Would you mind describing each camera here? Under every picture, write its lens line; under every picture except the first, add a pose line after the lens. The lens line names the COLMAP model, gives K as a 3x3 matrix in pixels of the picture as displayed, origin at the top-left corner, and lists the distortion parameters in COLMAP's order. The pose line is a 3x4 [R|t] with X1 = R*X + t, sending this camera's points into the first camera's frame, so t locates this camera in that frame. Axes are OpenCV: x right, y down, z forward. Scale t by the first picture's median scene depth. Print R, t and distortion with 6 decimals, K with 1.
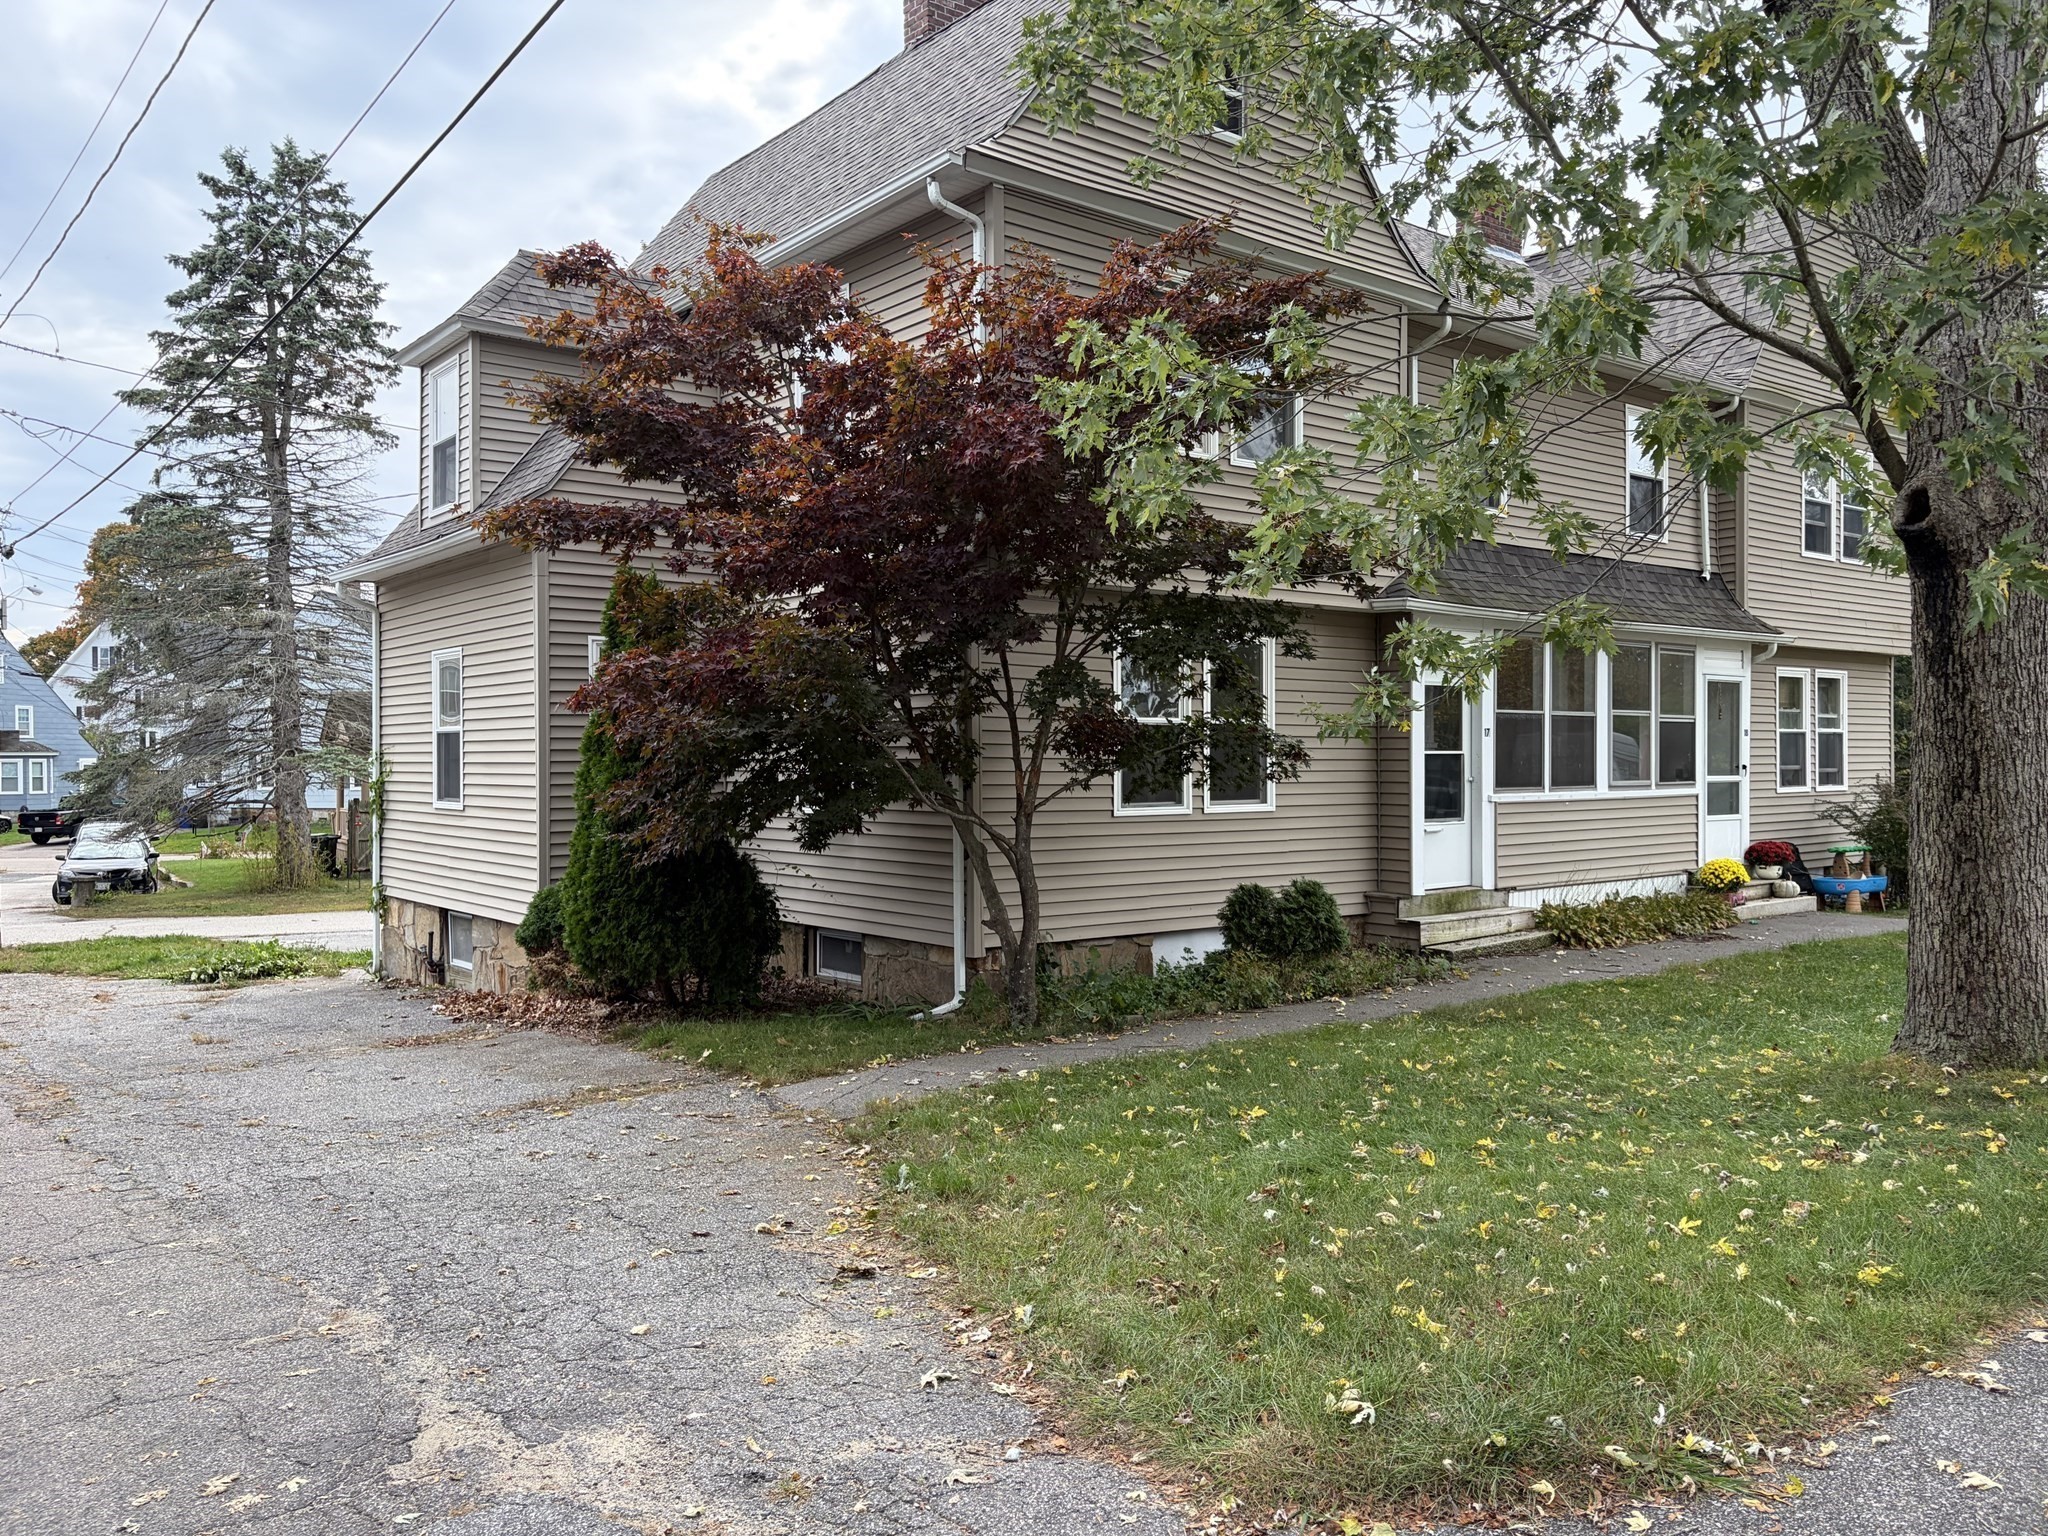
lens RADIAL K [[1549.0, 0, 1024.0], [0, 1549.0, 768.0], [0, 0, 1]] dist [0.005573, -0.004909]
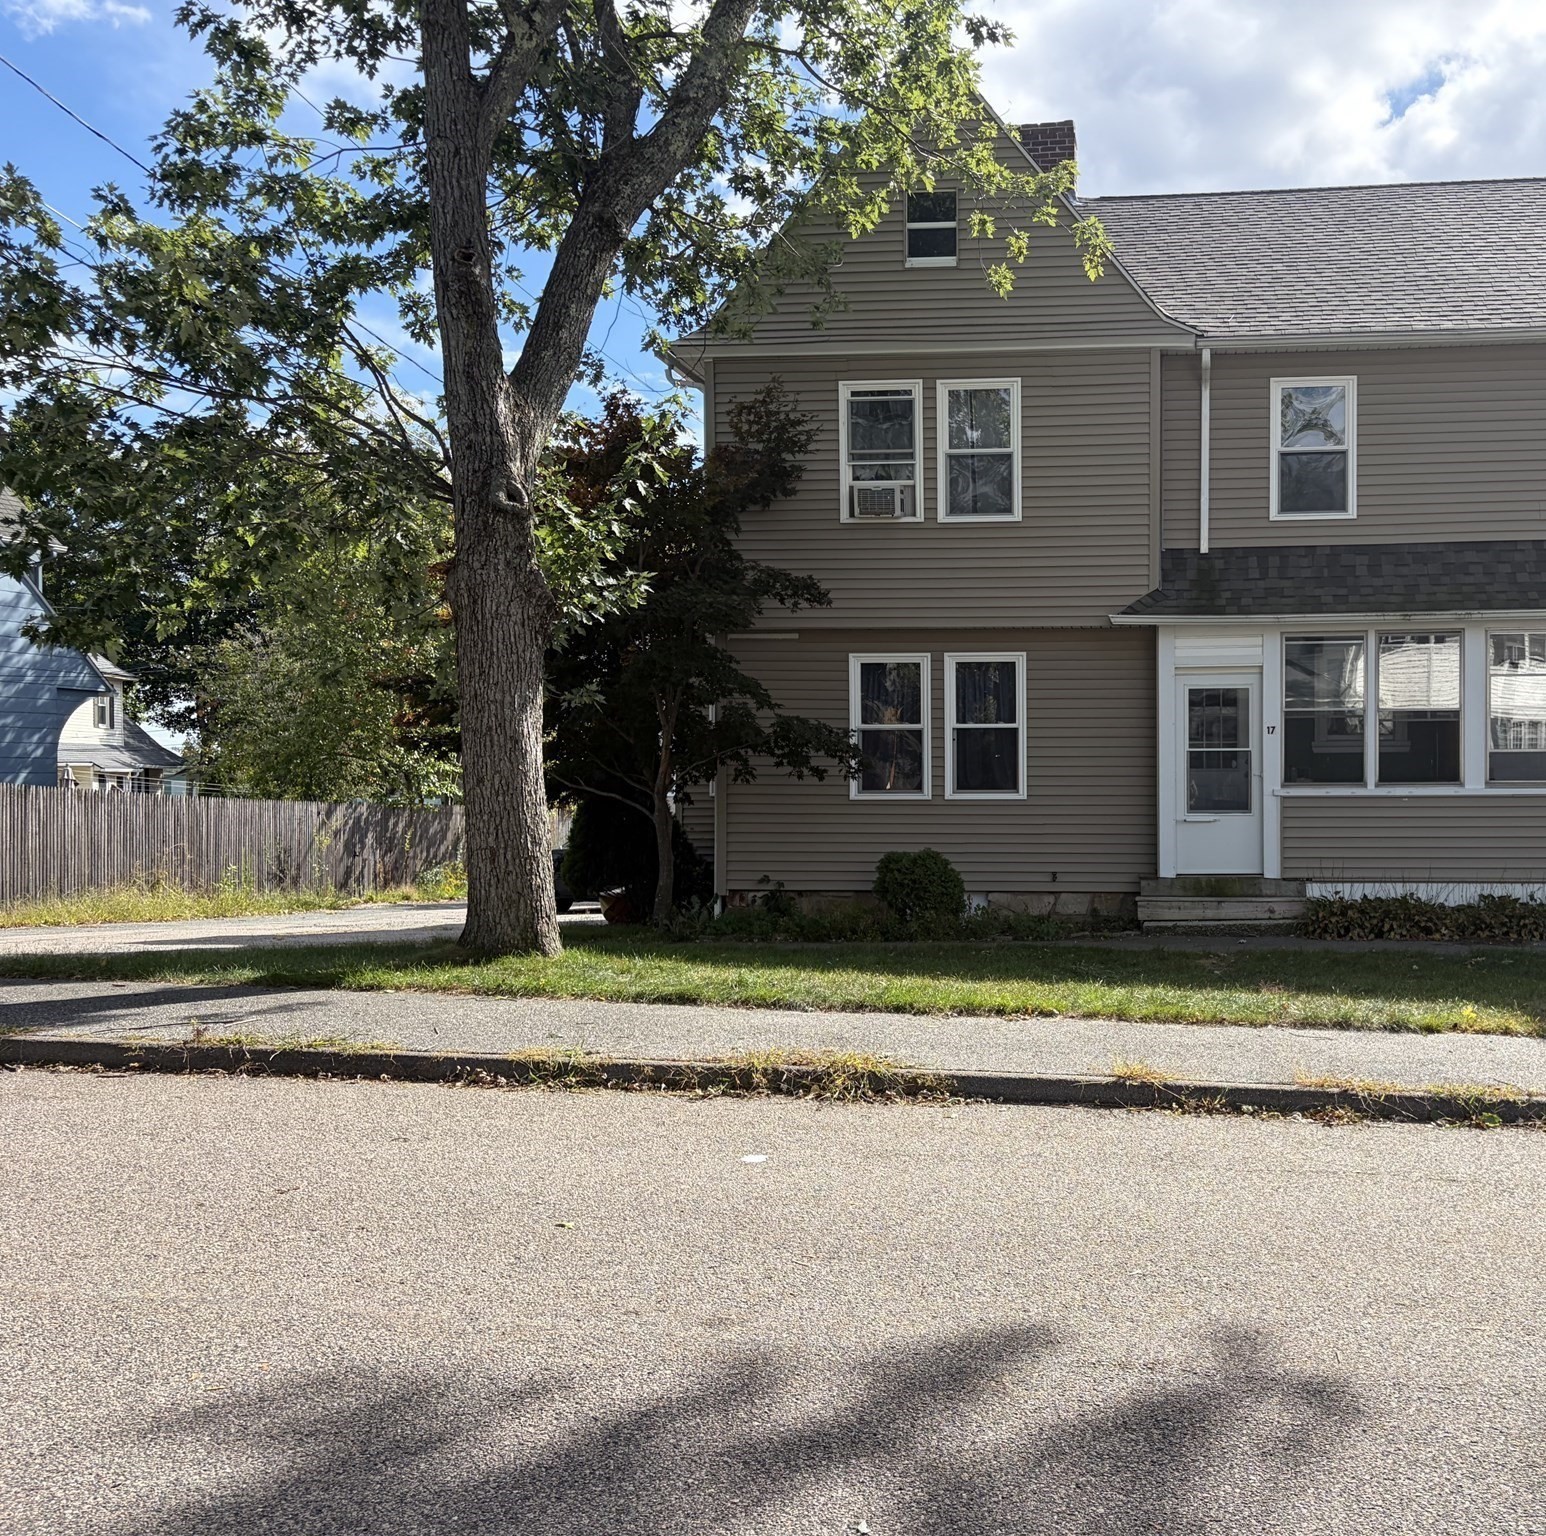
lens RADIAL K [[1296.6, 0, 773.3], [0, 1296.6, 786.3], [0, 0, 1]] dist [0.003608, -0.000674]
pose [[0.722315, 0.004186, -0.691551, 0.662509], [-0.001700, 0.999989, 0.004278, 0.011969], [0.691562, -0.001914, 0.722315, 0.121379]]
